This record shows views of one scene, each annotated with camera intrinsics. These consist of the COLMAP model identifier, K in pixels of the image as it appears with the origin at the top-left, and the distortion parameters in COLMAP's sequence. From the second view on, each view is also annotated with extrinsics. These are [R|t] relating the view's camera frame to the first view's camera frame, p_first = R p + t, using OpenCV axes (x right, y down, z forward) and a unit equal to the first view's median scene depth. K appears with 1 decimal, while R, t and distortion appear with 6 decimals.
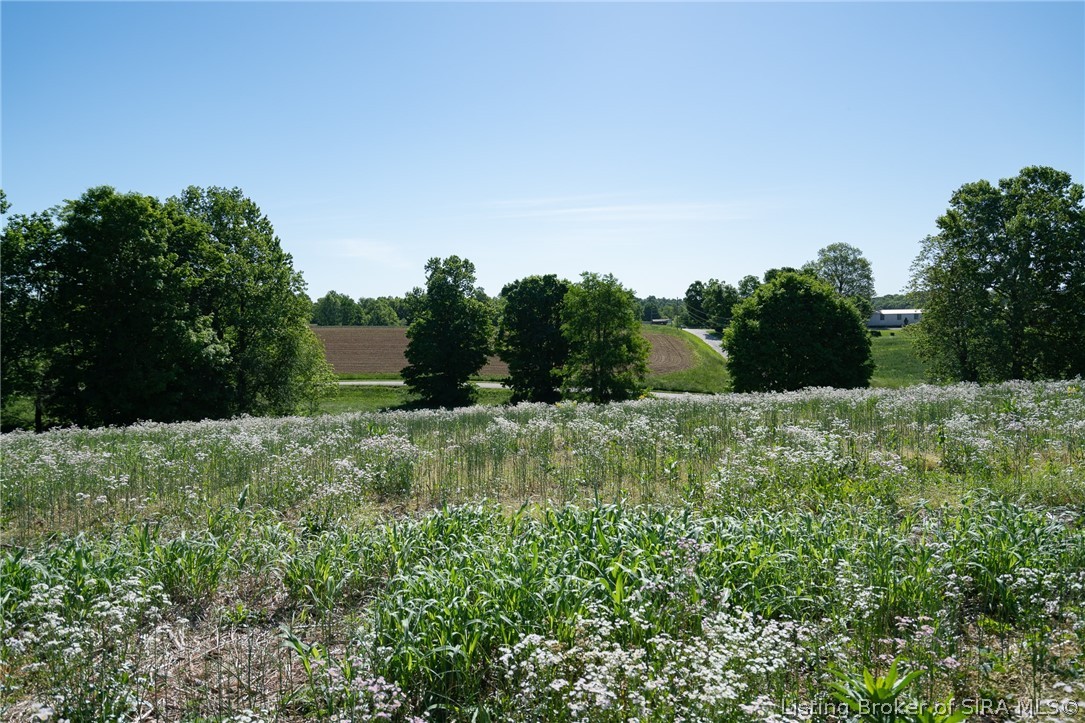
lens RADIAL K [[717.2, 0, 541.7], [0, 717.2, 359.7], [0, 0, 1]] dist [0.002078, 0.000125]
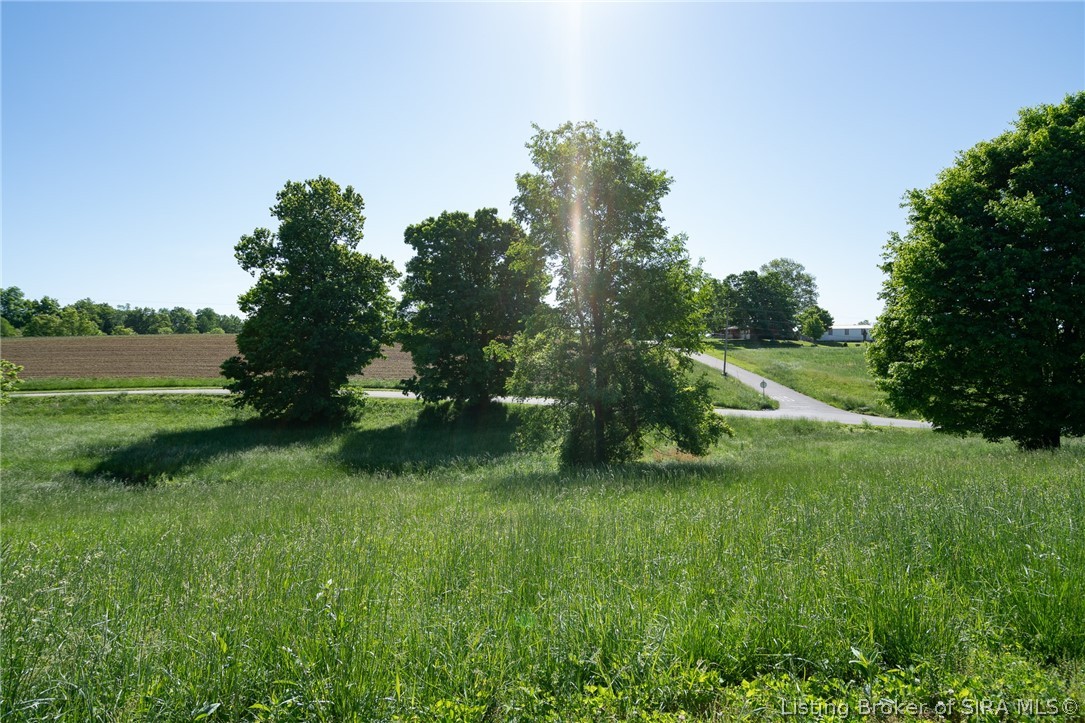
lens RADIAL K [[593.9, 0, 544.0], [0, 593.9, 362.7], [0, 0, 1]] dist [-0.001564, -0.000092]
pose [[0.994635, 0.000841, 0.103439, 0.008215], [0.003595, 0.999082, -0.042693, 0.032286], [-0.103380, 0.042835, 0.993719, 0.498860]]
